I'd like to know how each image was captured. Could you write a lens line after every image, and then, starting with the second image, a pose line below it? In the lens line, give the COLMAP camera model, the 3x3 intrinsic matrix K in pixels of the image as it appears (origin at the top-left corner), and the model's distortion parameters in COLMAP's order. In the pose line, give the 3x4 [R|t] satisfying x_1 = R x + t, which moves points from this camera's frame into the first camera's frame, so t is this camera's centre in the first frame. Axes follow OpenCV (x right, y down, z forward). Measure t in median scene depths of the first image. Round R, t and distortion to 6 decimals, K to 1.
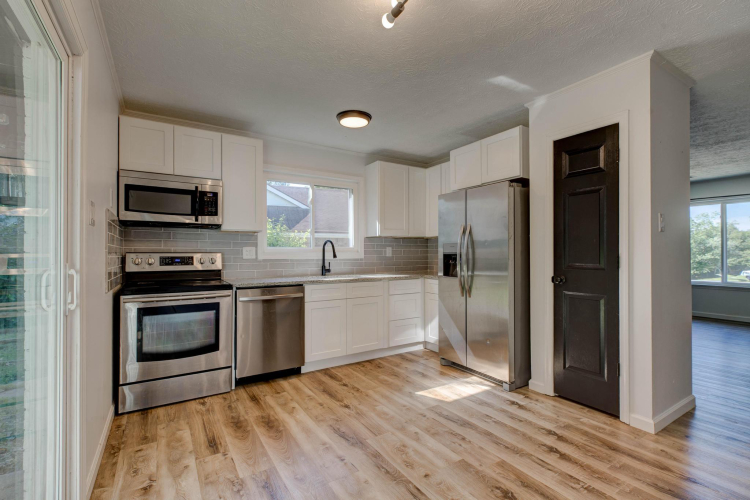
lens RADIAL K [[335.3, 0, 371.5], [0, 335.3, 256.1], [0, 0, 1]] dist [0.007373, -0.002531]
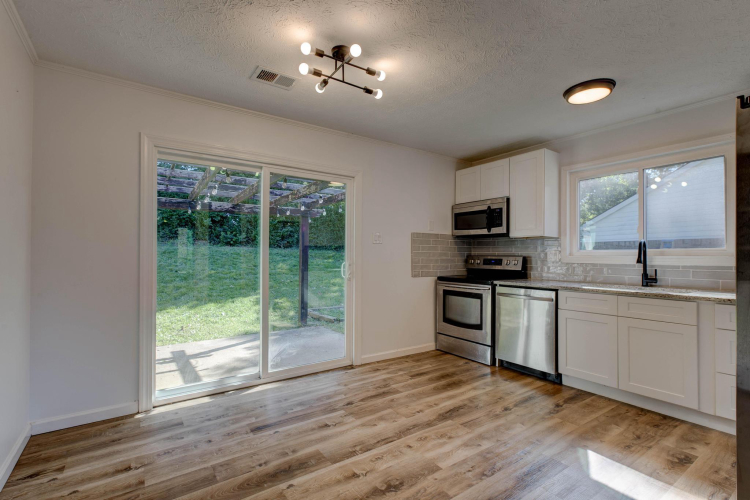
lens RADIAL K [[335.3, 0, 382.5], [0, 335.3, 260.6], [0, 0, 1]] dist [0.007373, -0.002531]
pose [[0.087050, 0.016680, -0.996064, 0.795440], [-0.012029, 0.999805, 0.015692, -0.007431], [0.996131, 0.010616, 0.087234, 0.482454]]
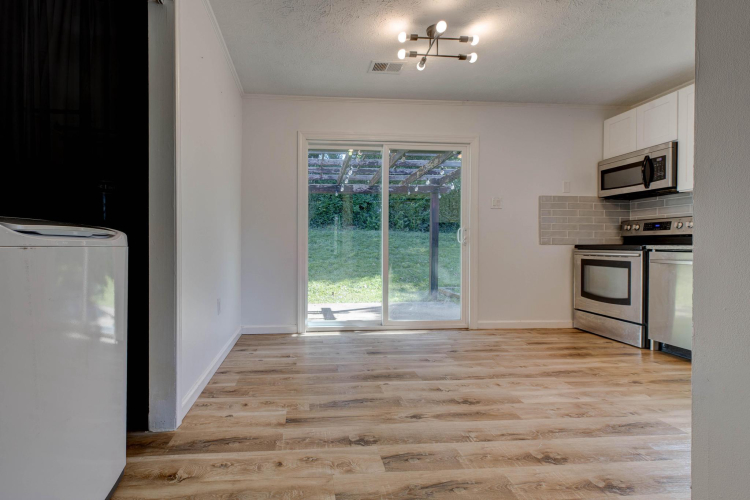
lens RADIAL K [[356.9, 0, 353.1], [0, 356.9, 256.5], [0, 0, 1]] dist [0.000333, -0.000424]
pose [[-0.407929, 0.030648, -0.912499, 0.955361], [-0.001622, 0.999411, 0.034293, 0.080442], [0.913012, 0.015469, -0.407639, 0.629627]]
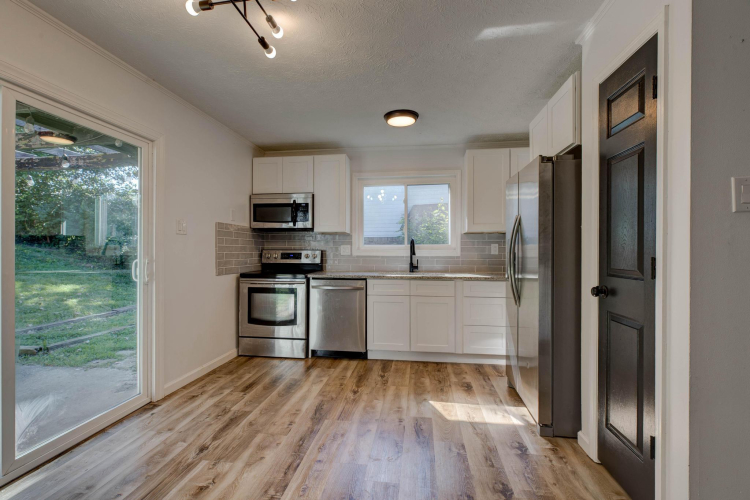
lens RADIAL K [[335.3, 0, 369.0], [0, 335.3, 256.9], [0, 0, 1]] dist [0.007373, -0.002531]
pose [[0.769047, 0.016199, -0.638987, 0.577355], [-0.007733, 0.999841, 0.016040, -0.006545], [0.639146, -0.007394, 0.769050, 0.174583]]
